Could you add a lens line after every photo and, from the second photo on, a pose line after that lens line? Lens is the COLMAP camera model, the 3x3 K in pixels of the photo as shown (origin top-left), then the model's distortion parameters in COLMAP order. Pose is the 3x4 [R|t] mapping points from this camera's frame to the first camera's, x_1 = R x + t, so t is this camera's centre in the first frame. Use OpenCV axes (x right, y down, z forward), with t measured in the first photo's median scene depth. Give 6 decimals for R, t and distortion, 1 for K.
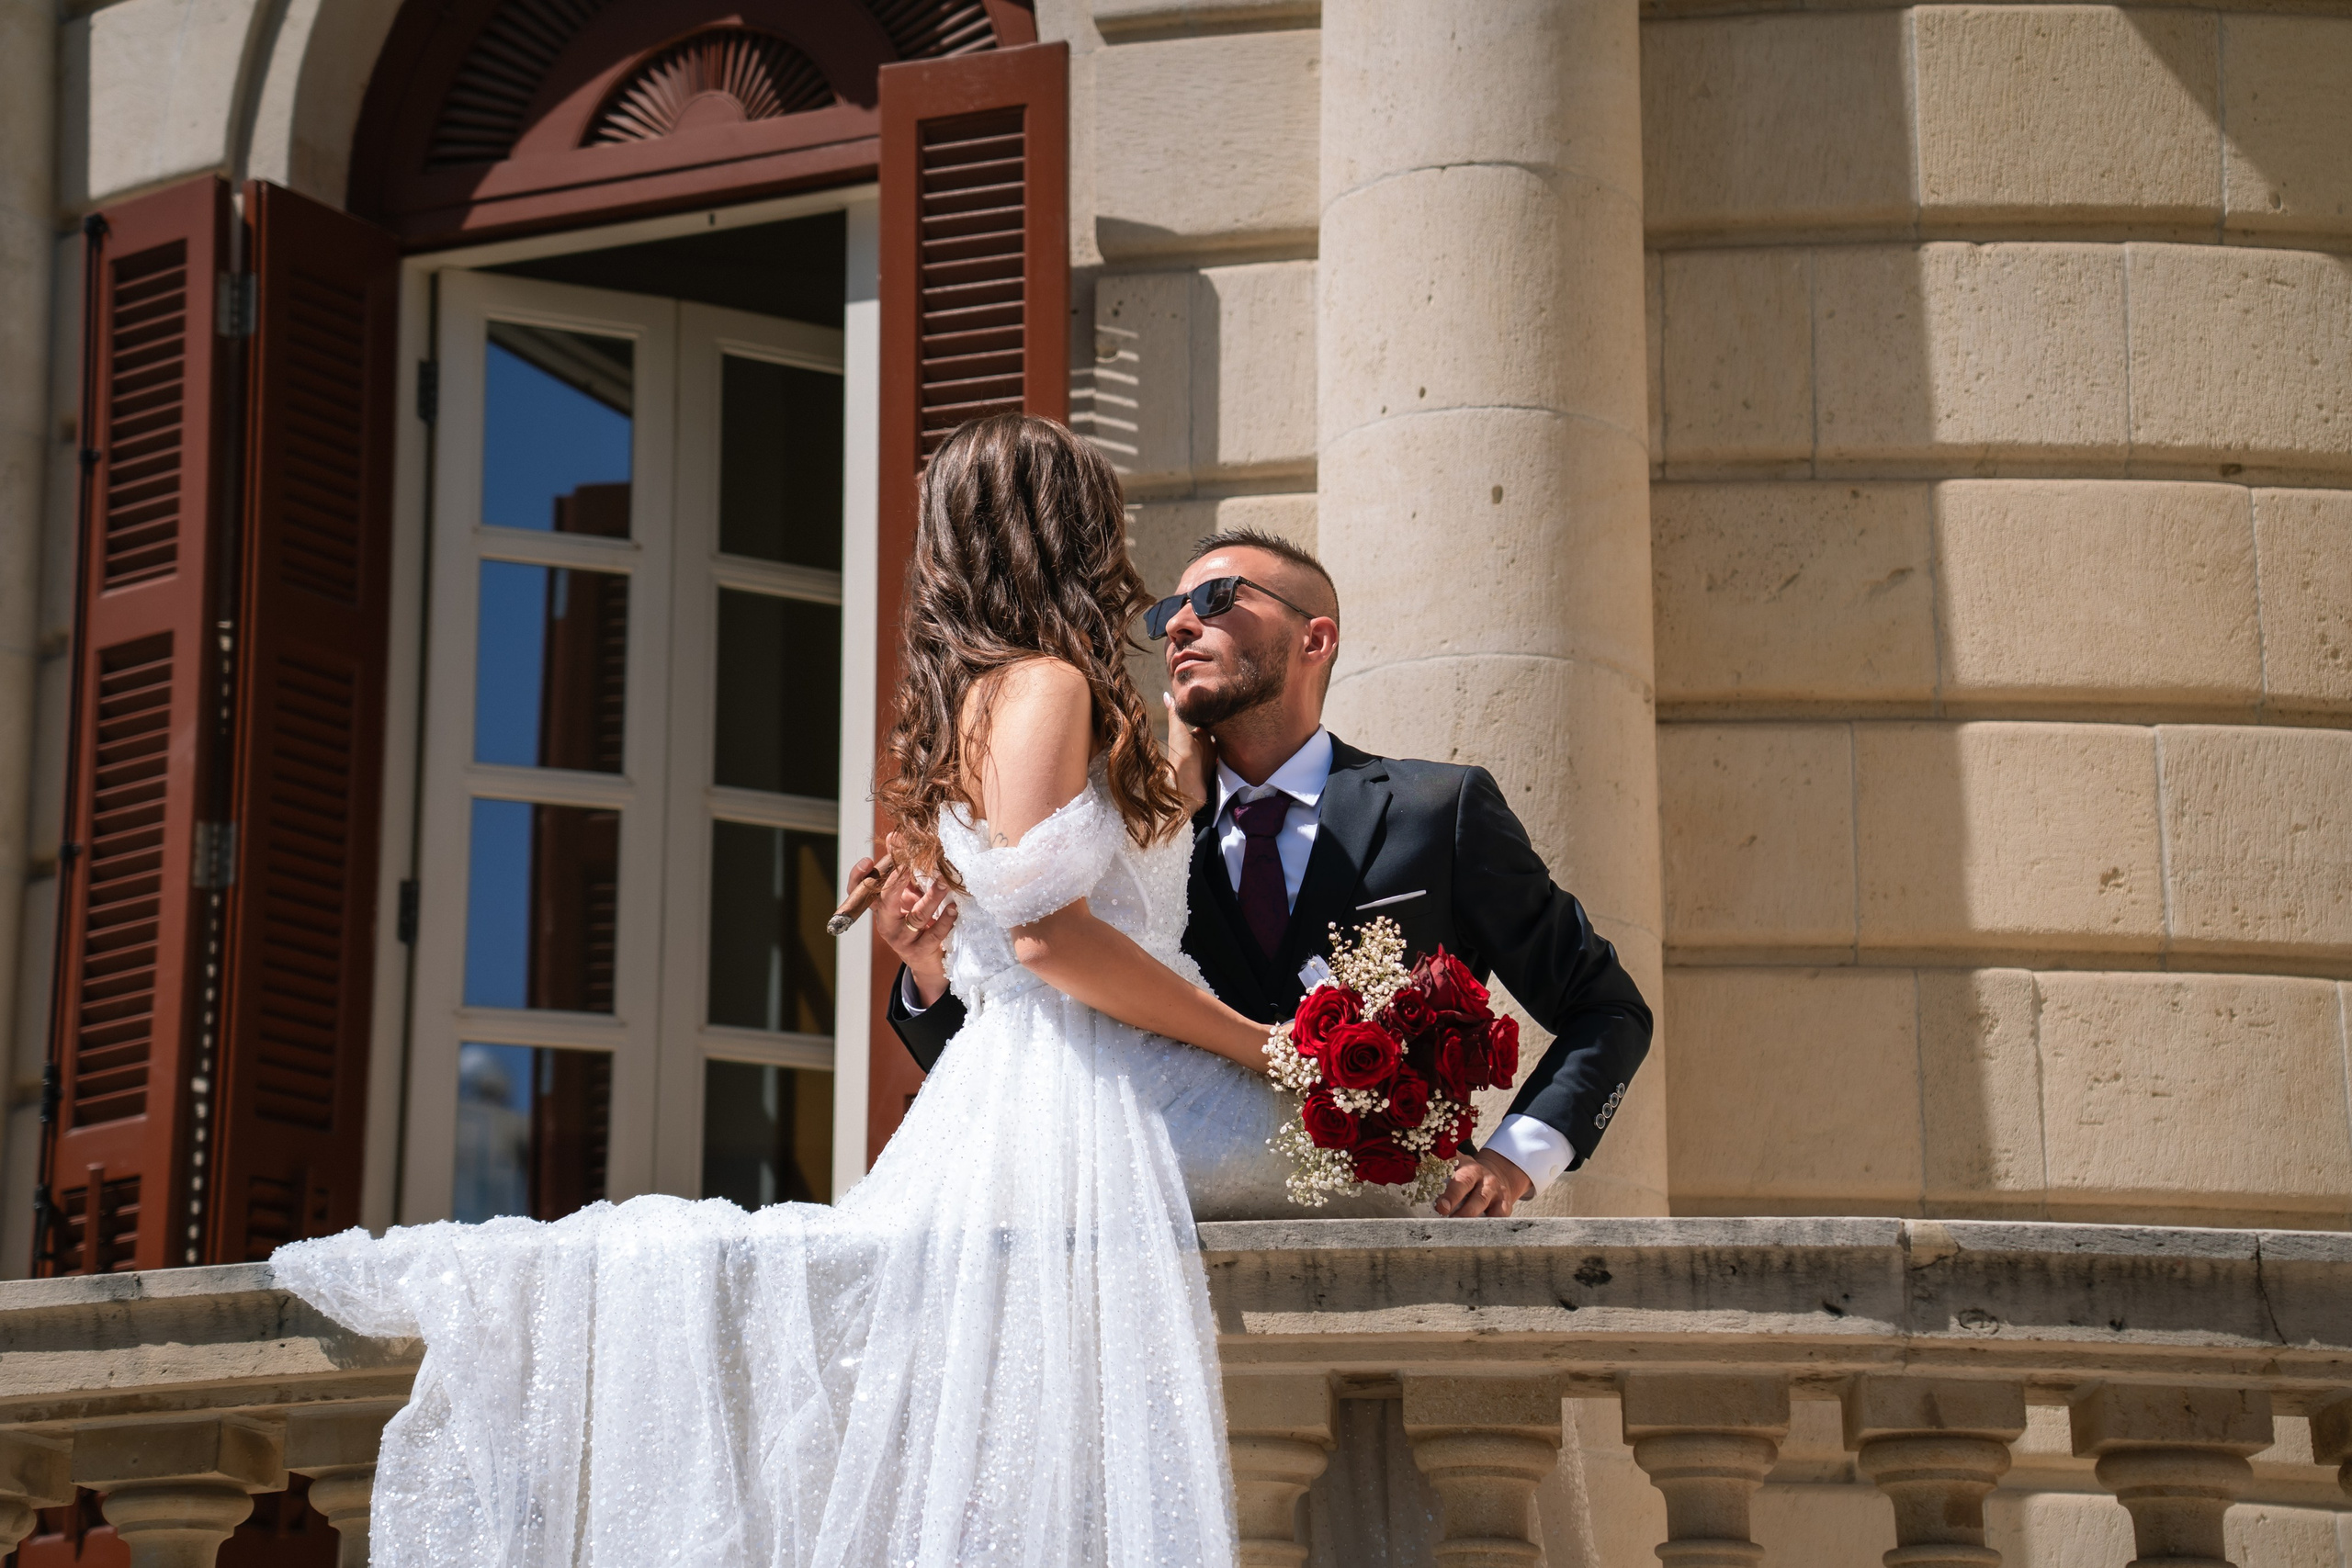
lens RADIAL K [[5071.9, 0, 1176.0], [0, 5071.9, 784.0], [0, 0, 1]] dist [0.620627, 0.618954]
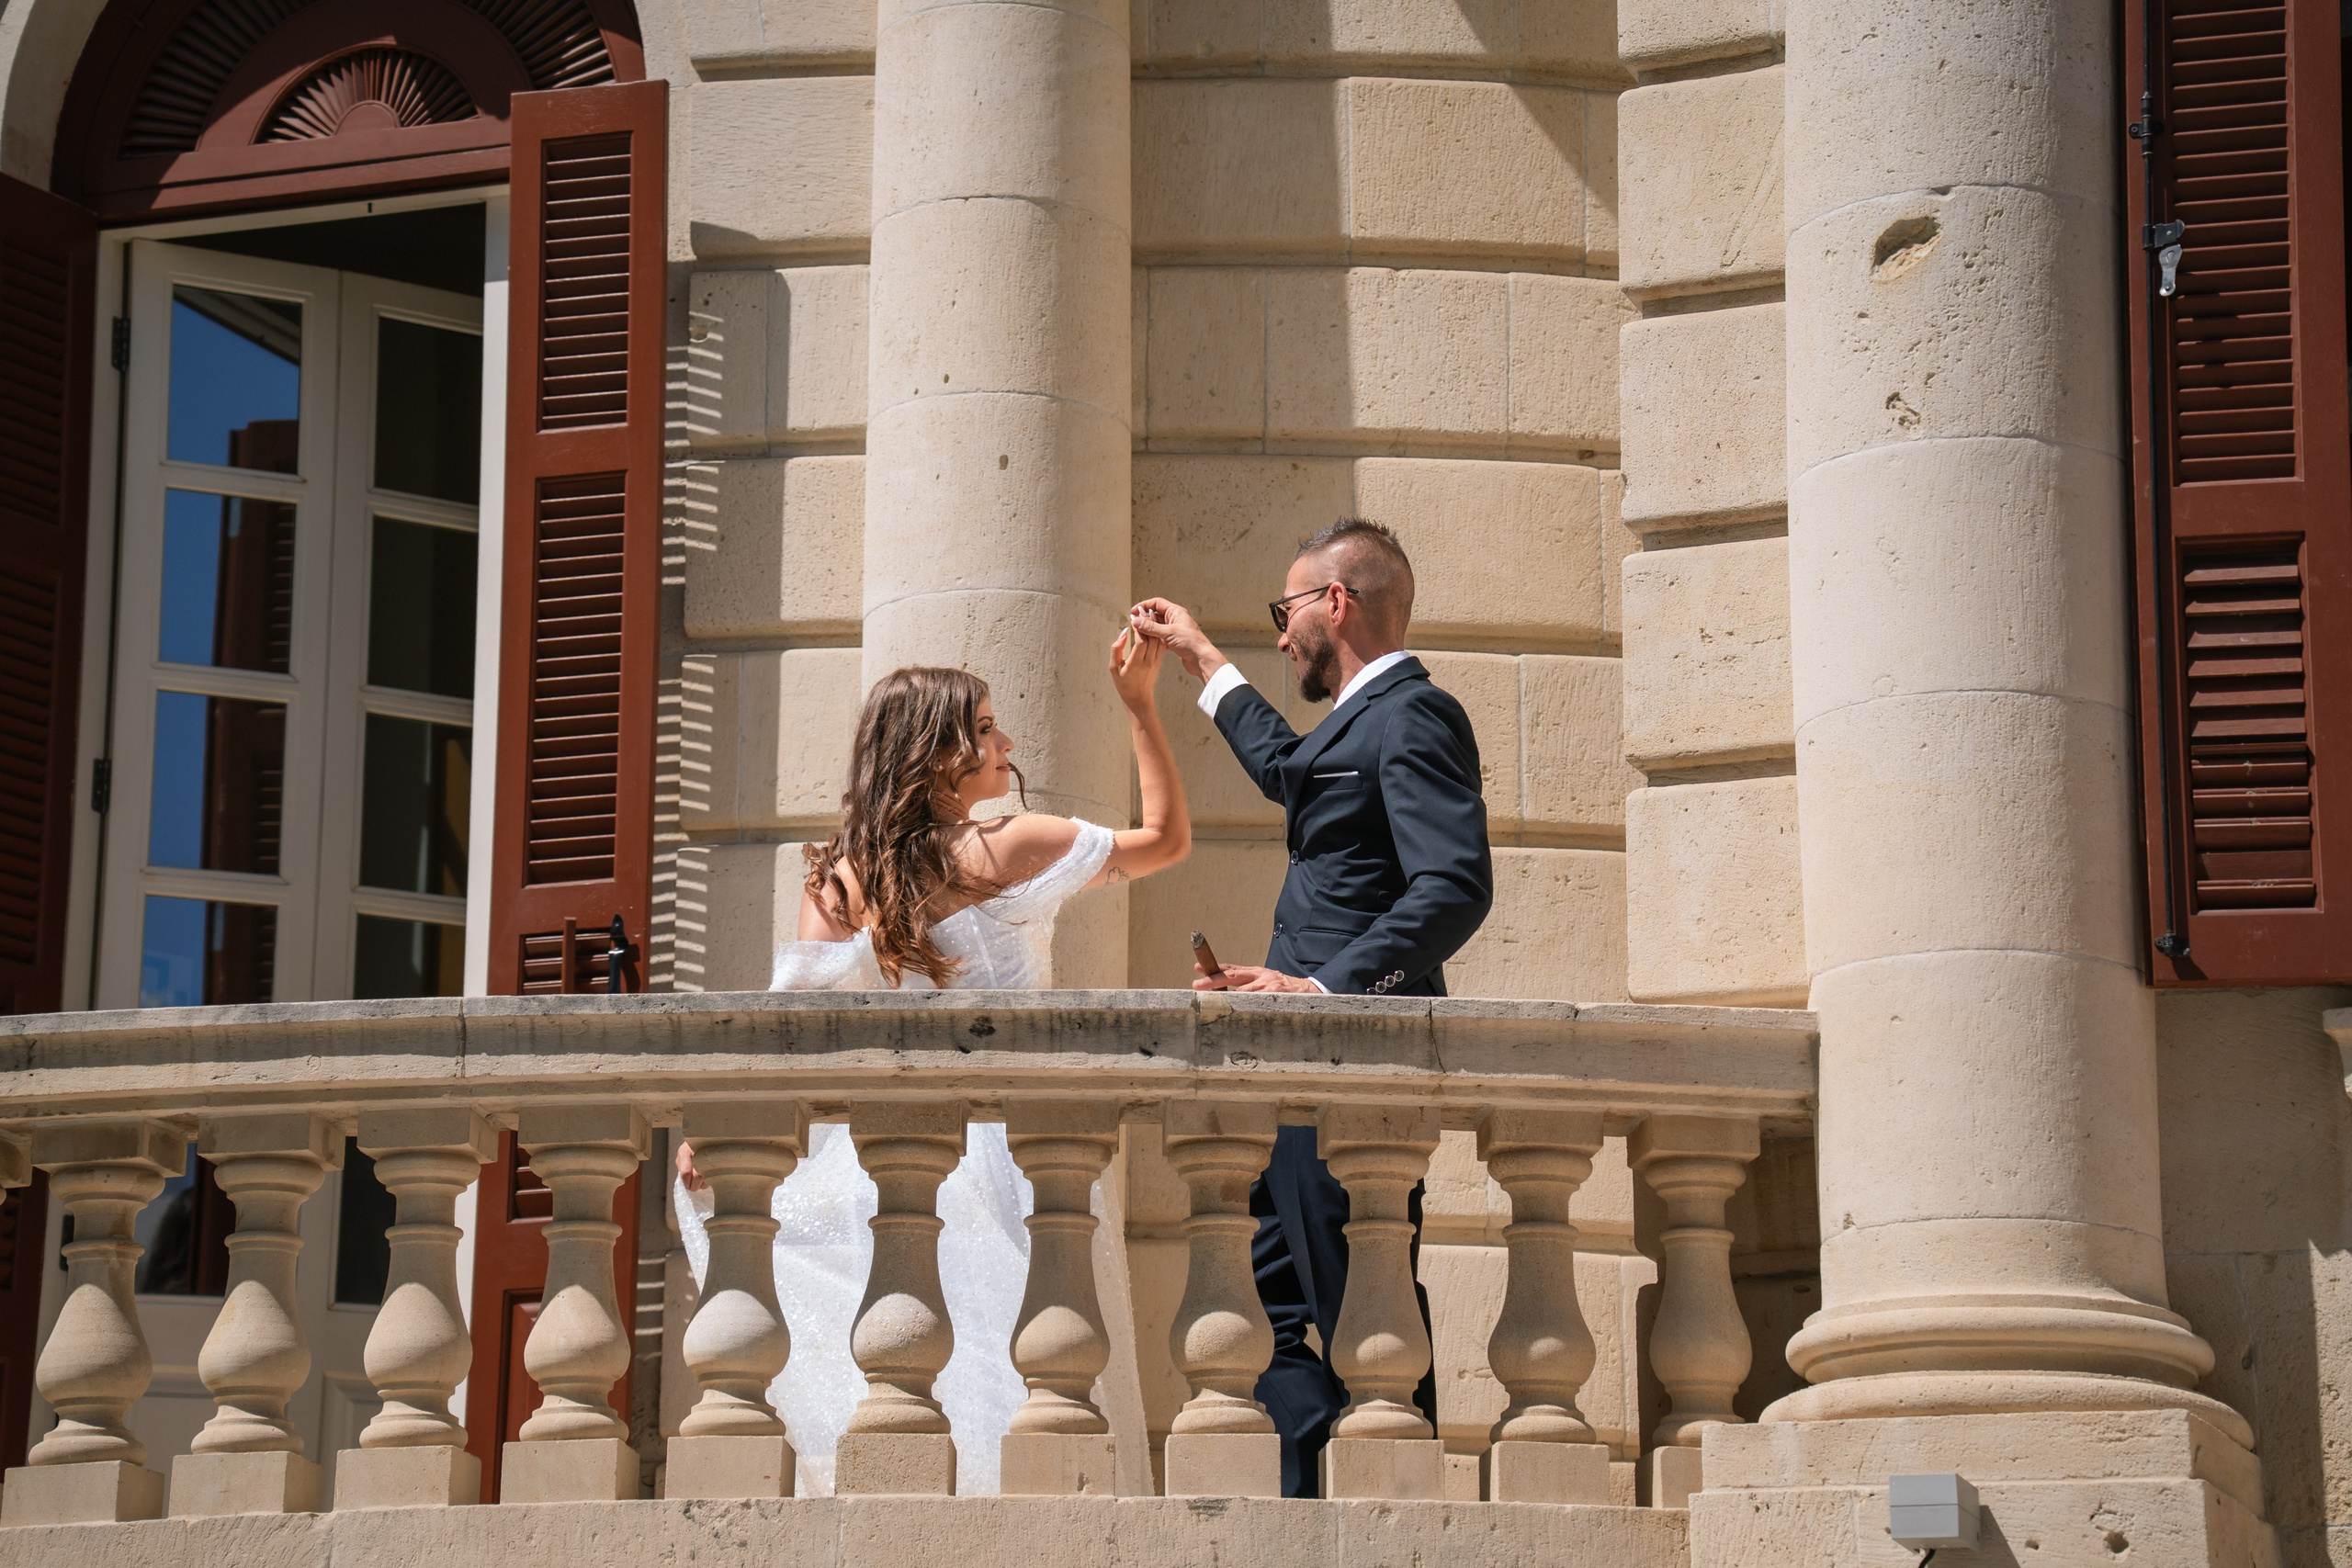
lens RADIAL K [[5195.6, 0, 1180.9], [0, 5195.6, 767.6], [0, 0, 1]] dist [0.618522, 0.058599]
pose [[0.998118, 0.014886, 0.059490, 0.029234], [-0.015574, 0.999817, 0.011112, 0.003469], [-0.059314, -0.012017, 0.998167, -0.270176]]
